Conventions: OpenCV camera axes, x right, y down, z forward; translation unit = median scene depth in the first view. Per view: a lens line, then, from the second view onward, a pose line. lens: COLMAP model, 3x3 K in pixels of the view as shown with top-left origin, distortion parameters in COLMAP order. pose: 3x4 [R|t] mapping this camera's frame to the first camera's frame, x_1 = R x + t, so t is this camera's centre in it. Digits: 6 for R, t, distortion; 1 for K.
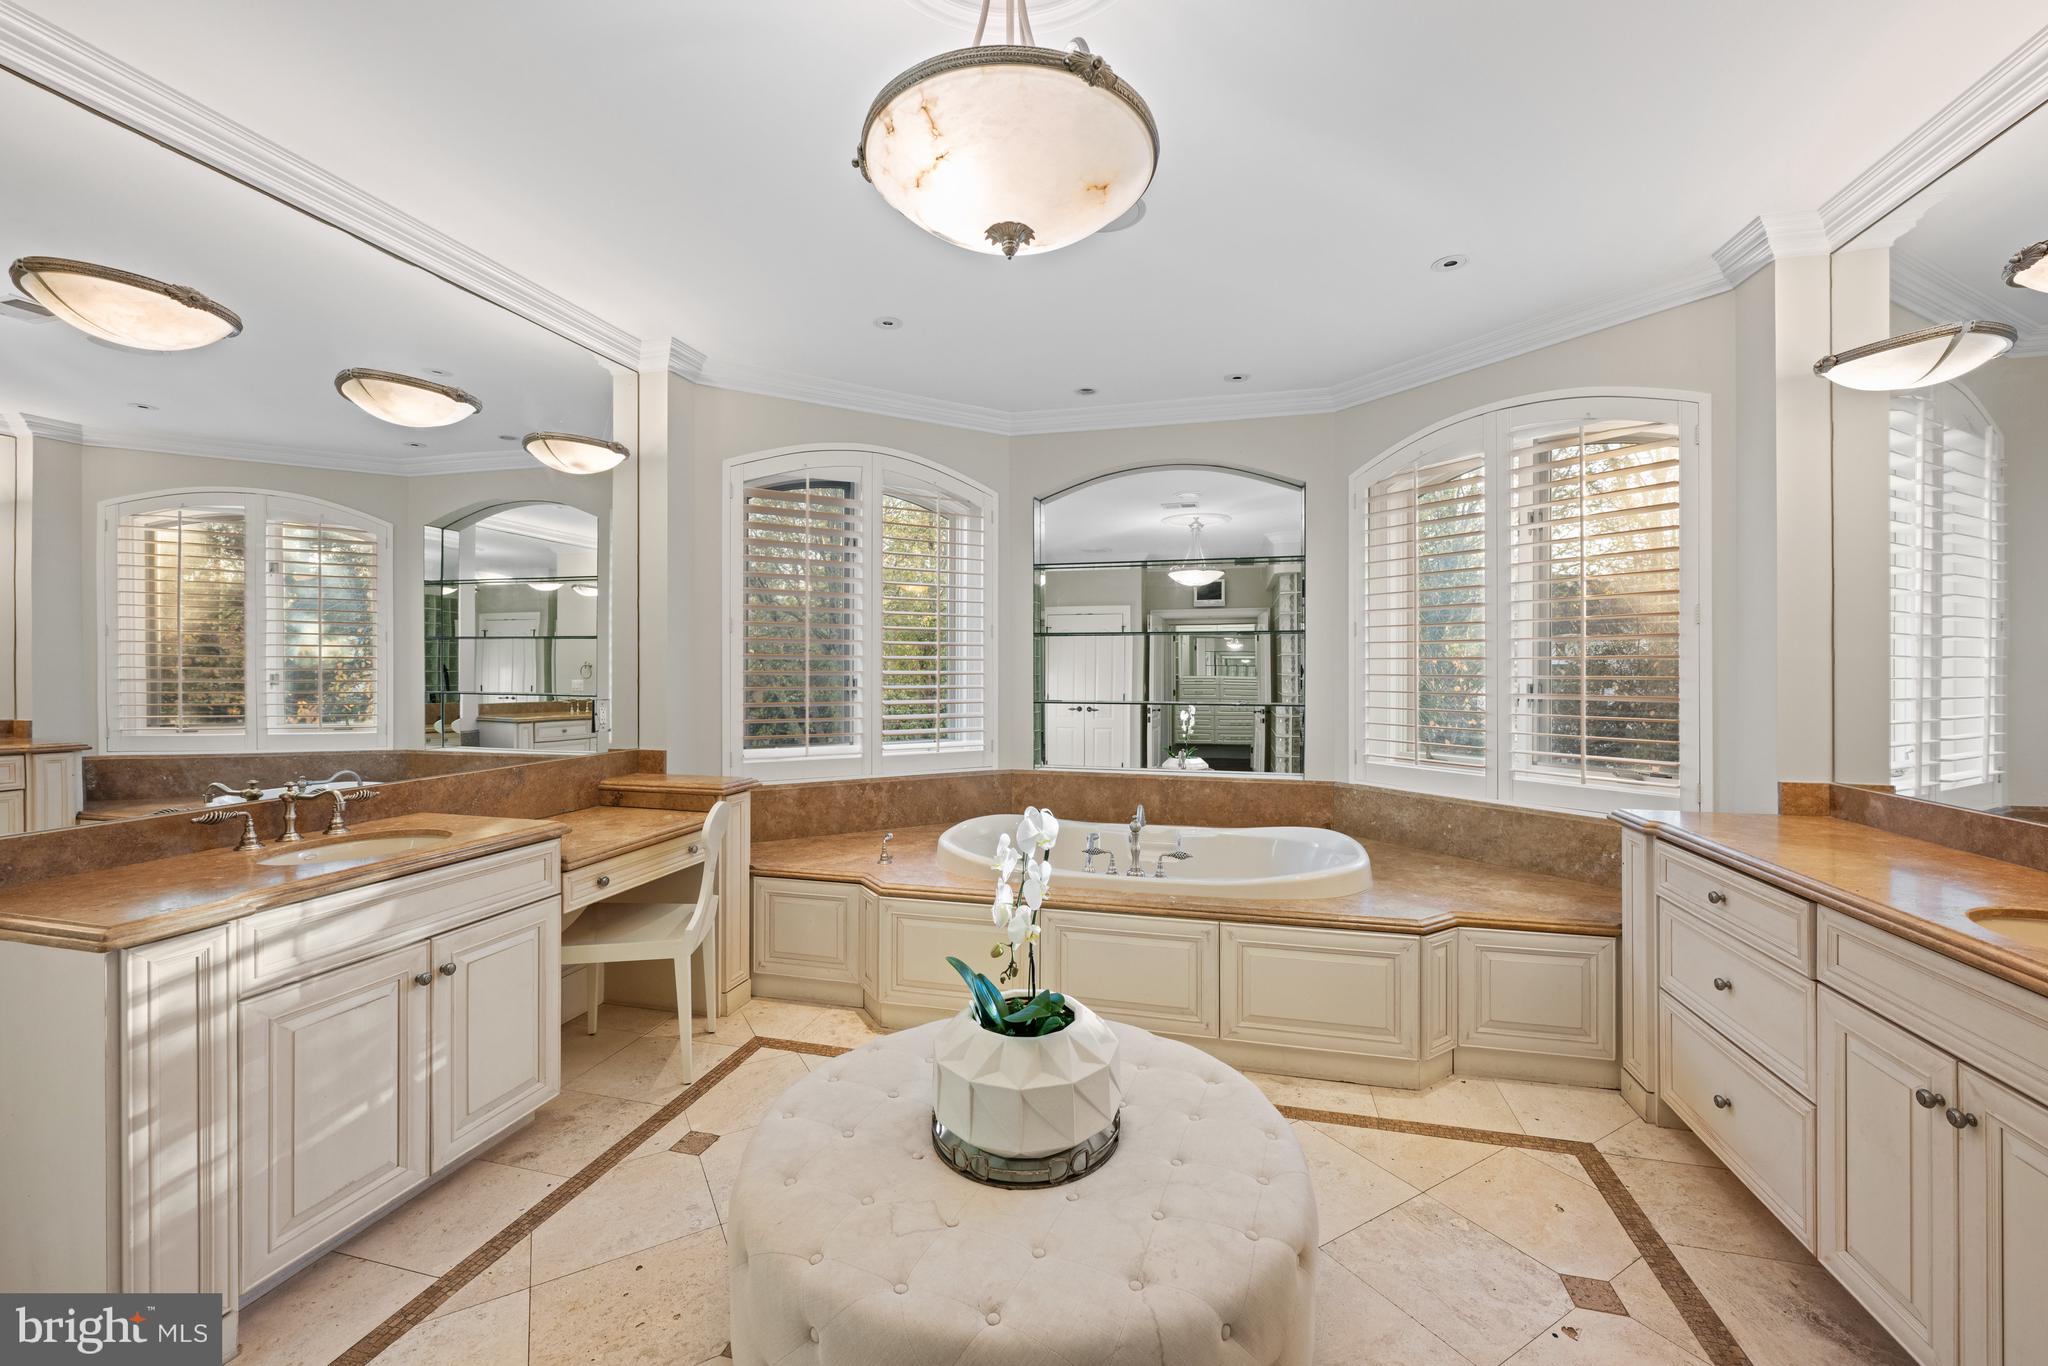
lens RADIAL K [[818.5, 0, 1025.5], [0, 818.5, 669.5], [0, 0, 1]] dist [0.000786, 0.000147]
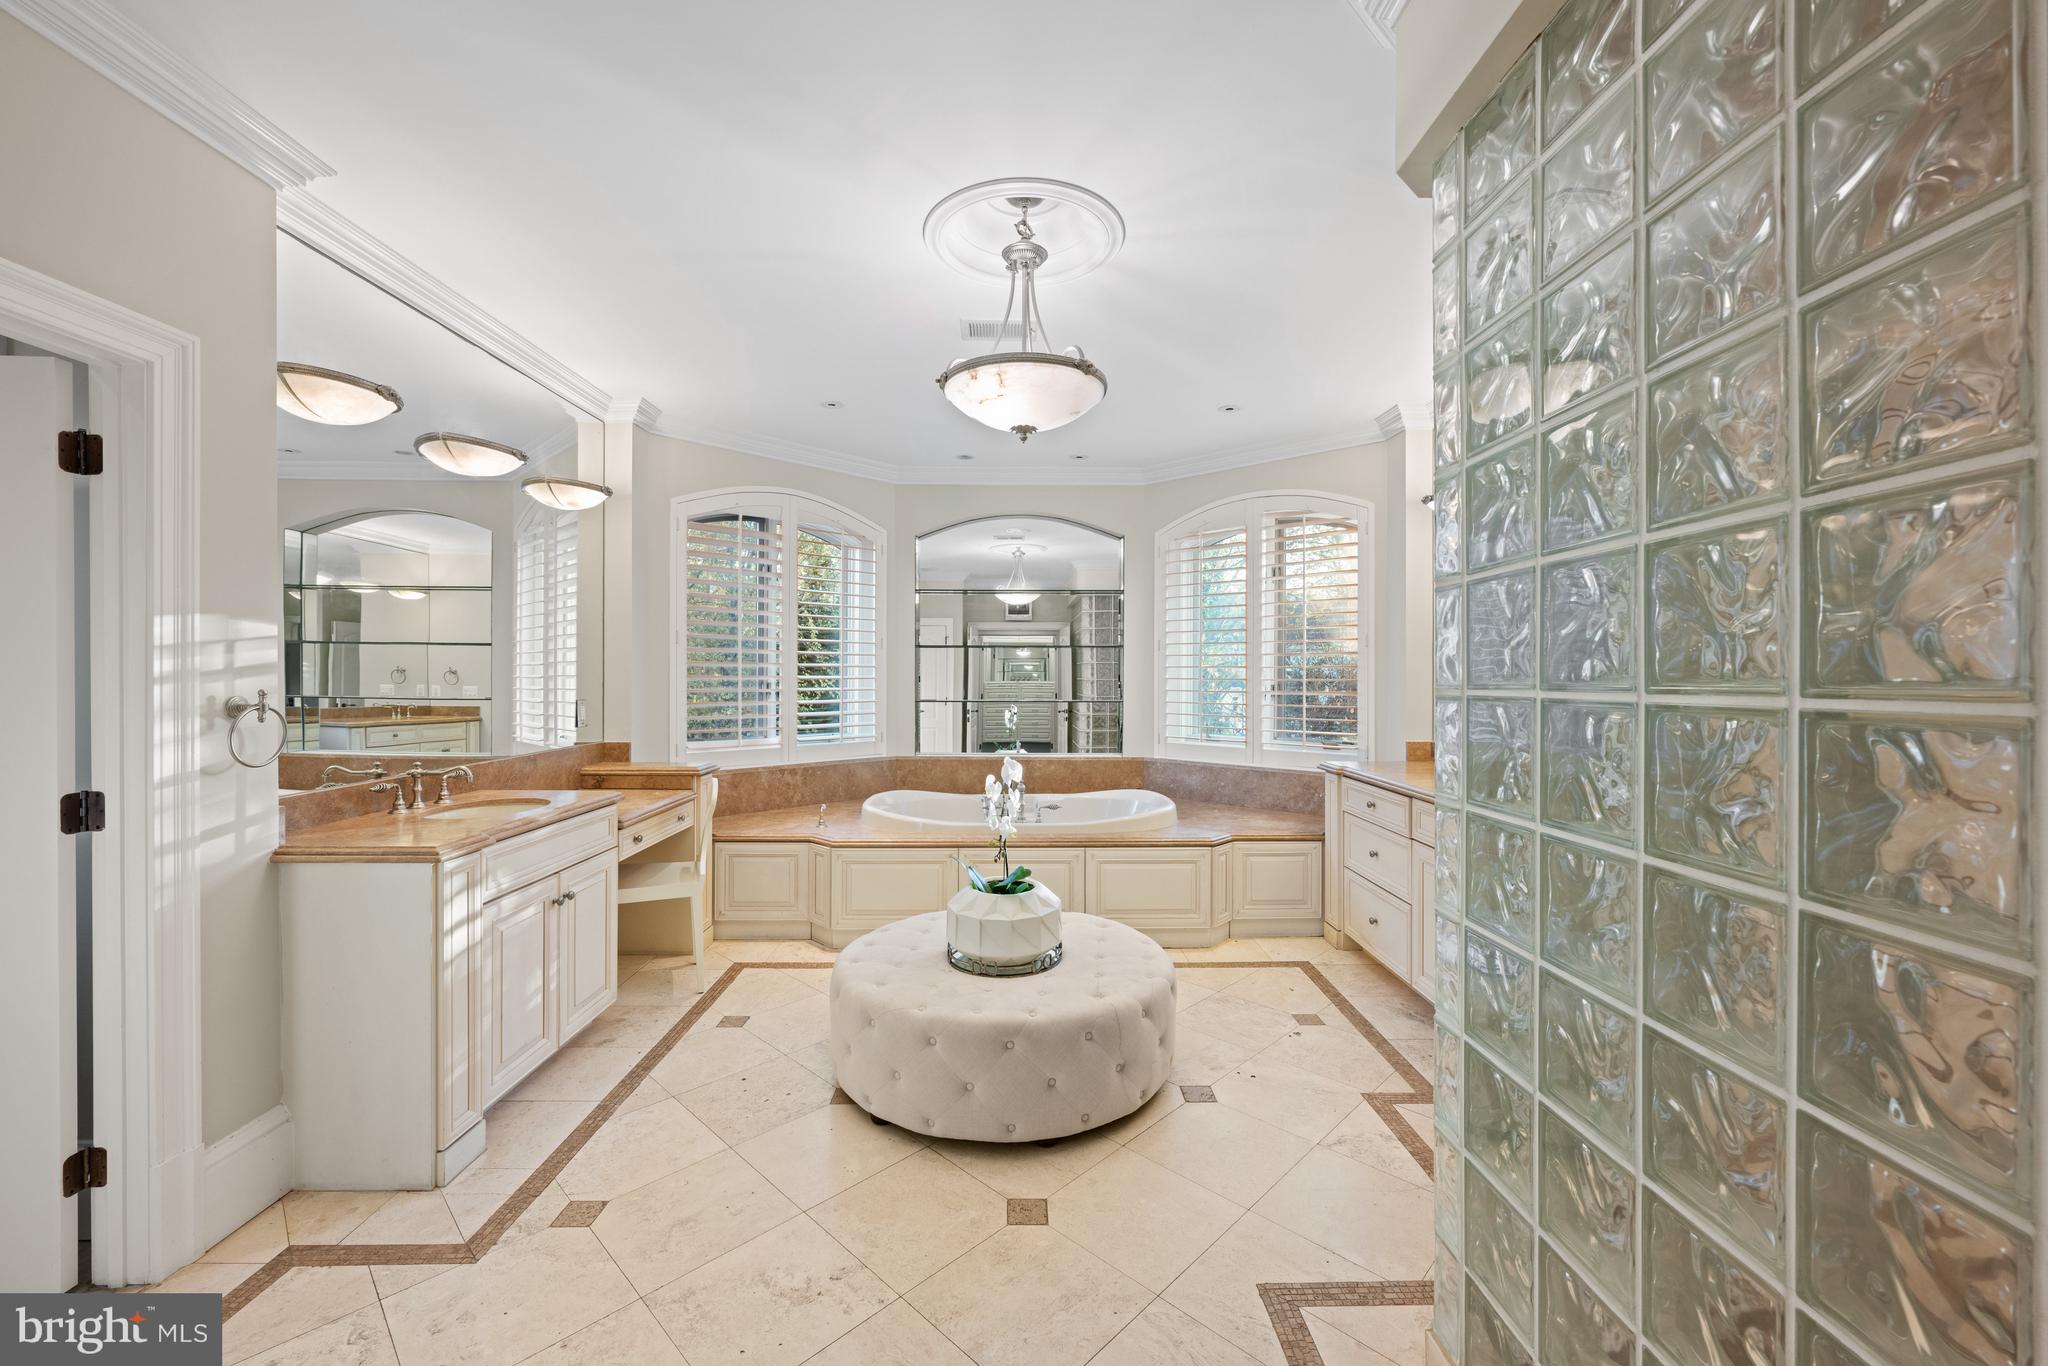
lens RADIAL K [[807.0, 0, 1024.0], [0, 807.0, 683.0], [0, 0, 1]] dist [0.002381, 0.000302]
pose [[0.965244, -0.002161, 0.261343, -0.217762], [-0.000172, 0.999960, 0.008906, 0.002229], [-0.261352, -0.008642, 0.965205, -0.317596]]
